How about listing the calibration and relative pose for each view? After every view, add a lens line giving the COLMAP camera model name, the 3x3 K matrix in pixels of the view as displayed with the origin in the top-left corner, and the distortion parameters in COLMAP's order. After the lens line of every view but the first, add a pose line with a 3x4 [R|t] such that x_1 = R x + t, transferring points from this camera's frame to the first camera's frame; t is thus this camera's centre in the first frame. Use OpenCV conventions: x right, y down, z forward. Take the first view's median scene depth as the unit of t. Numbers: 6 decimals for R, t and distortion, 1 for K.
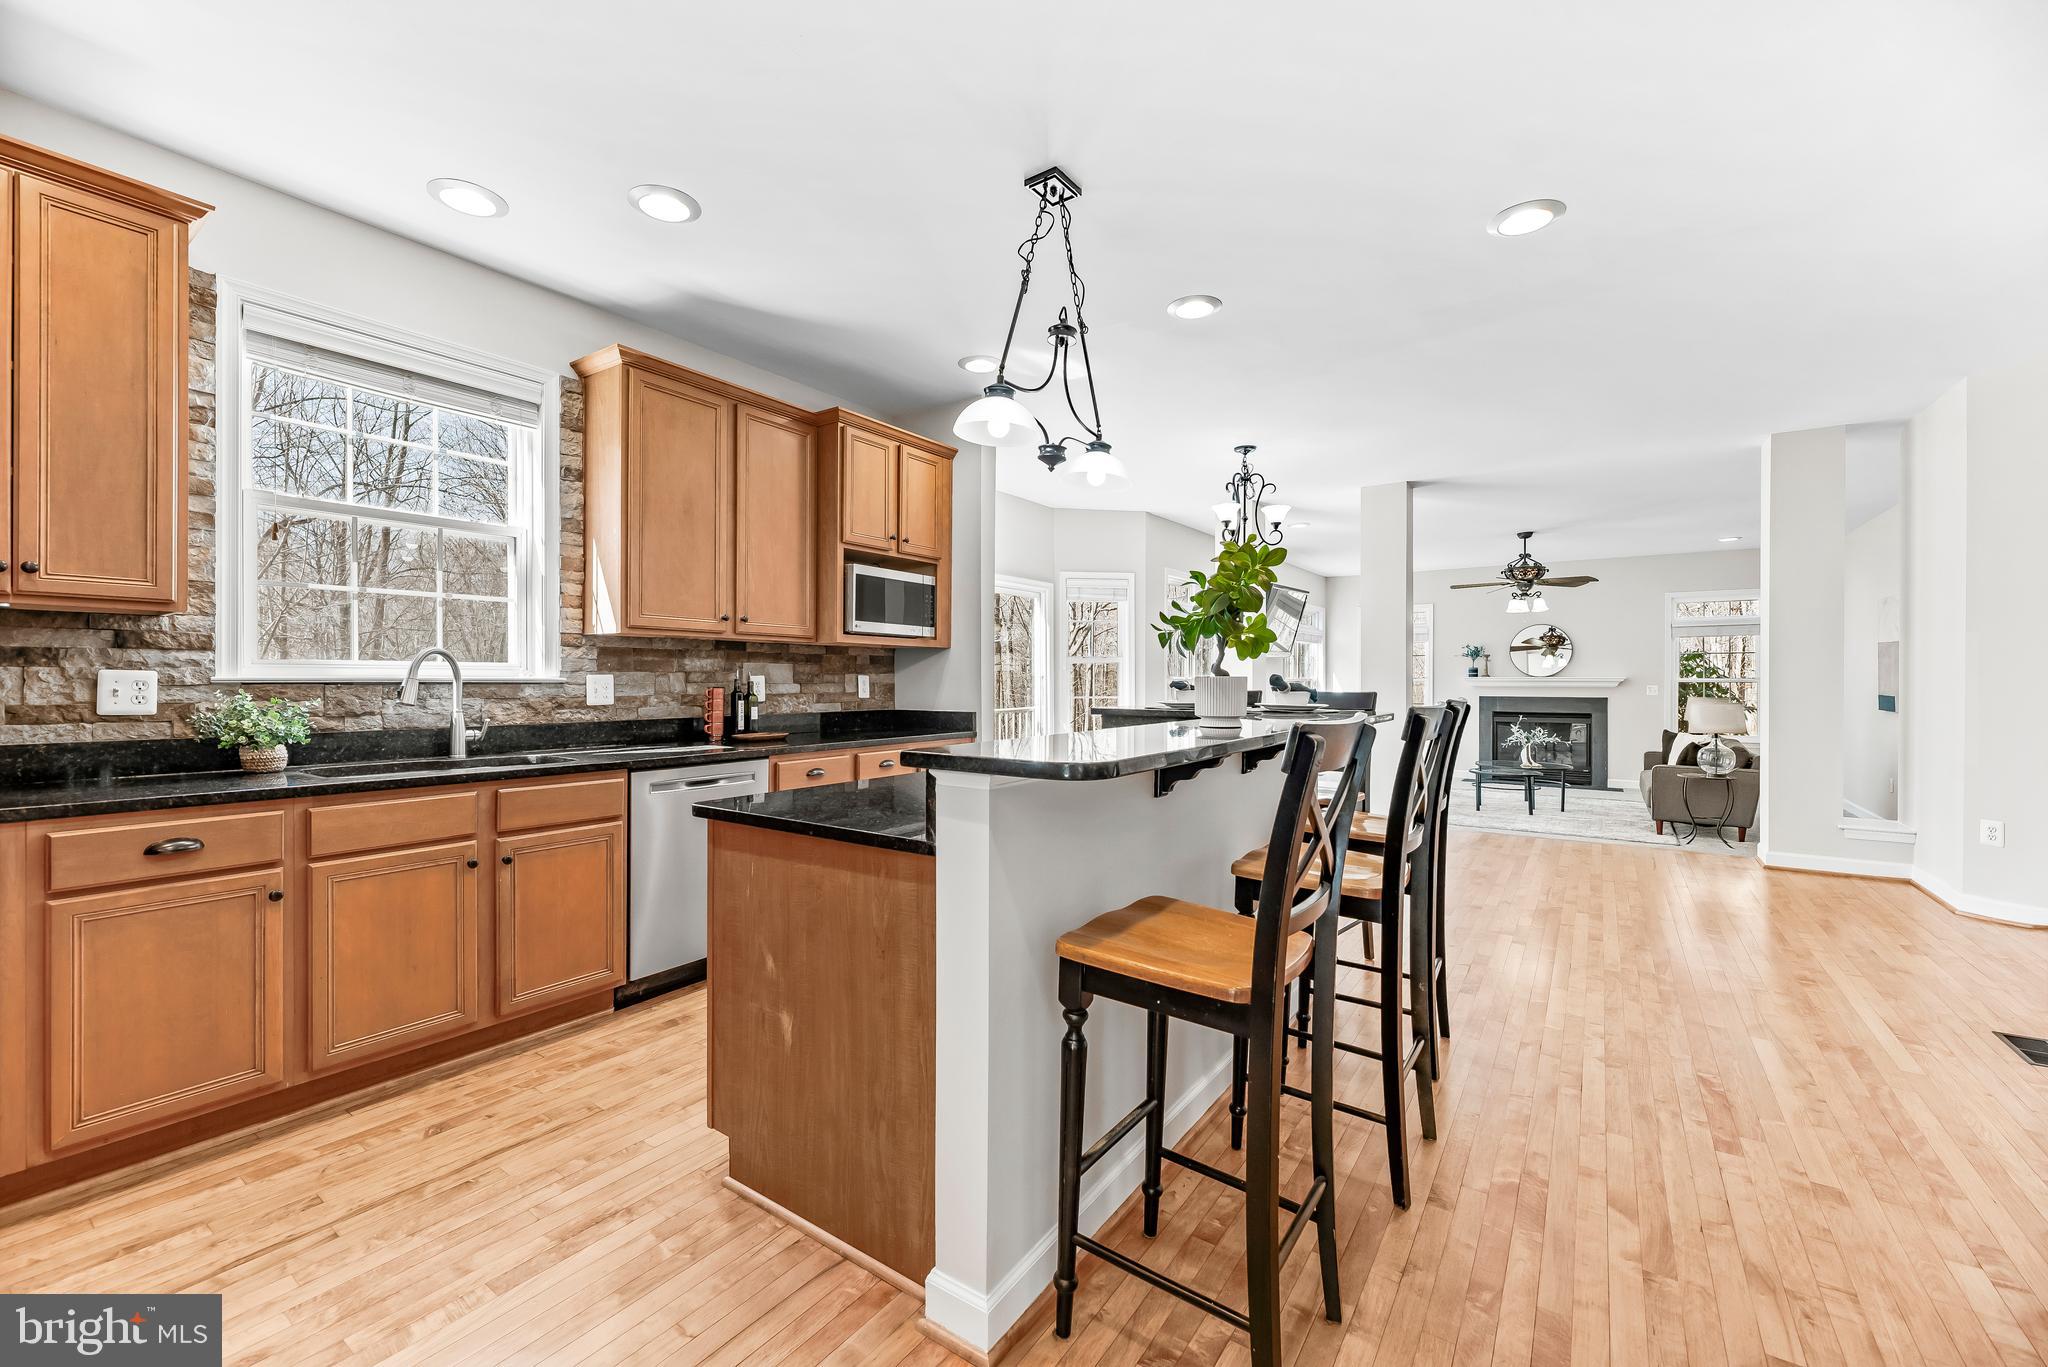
lens RADIAL K [[831.0, 0, 1017.8], [0, 831.0, 694.0], [0, 0, 1]] dist [0.003327, -0.000810]
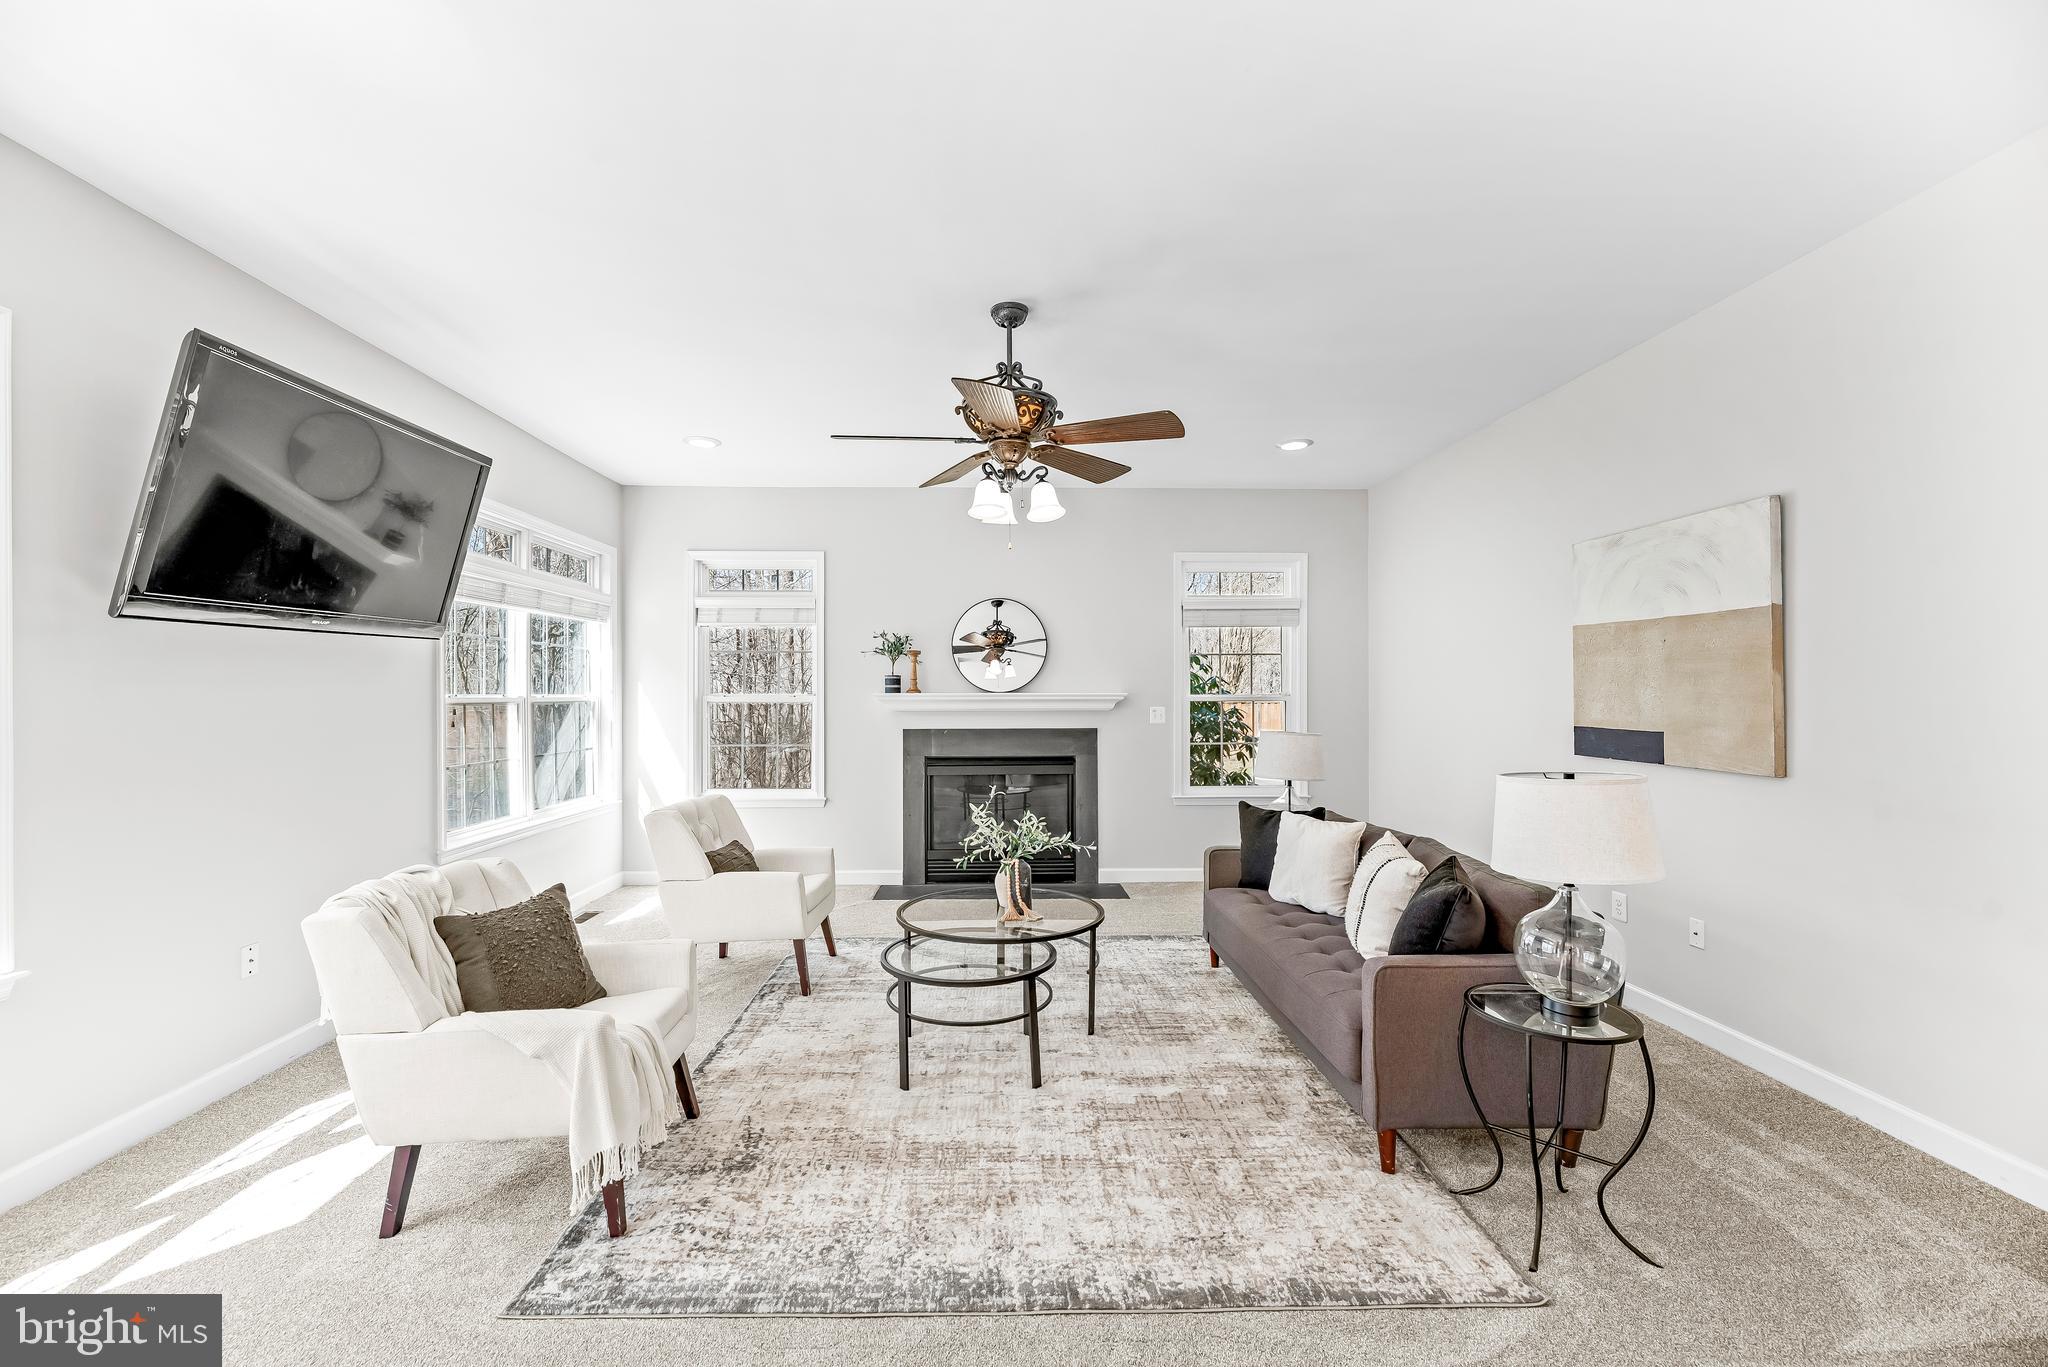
lens RADIAL K [[831.0, 0, 1005.0], [0, 831.0, 695.1], [0, 0, 1]] dist [0.003327, -0.000810]
pose [[0.806235, -0.000554, 0.591596, 0.383044], [0.011983, 0.999810, -0.015395, -0.013197], [-0.591475, 0.019501, 0.806088, 0.696377]]
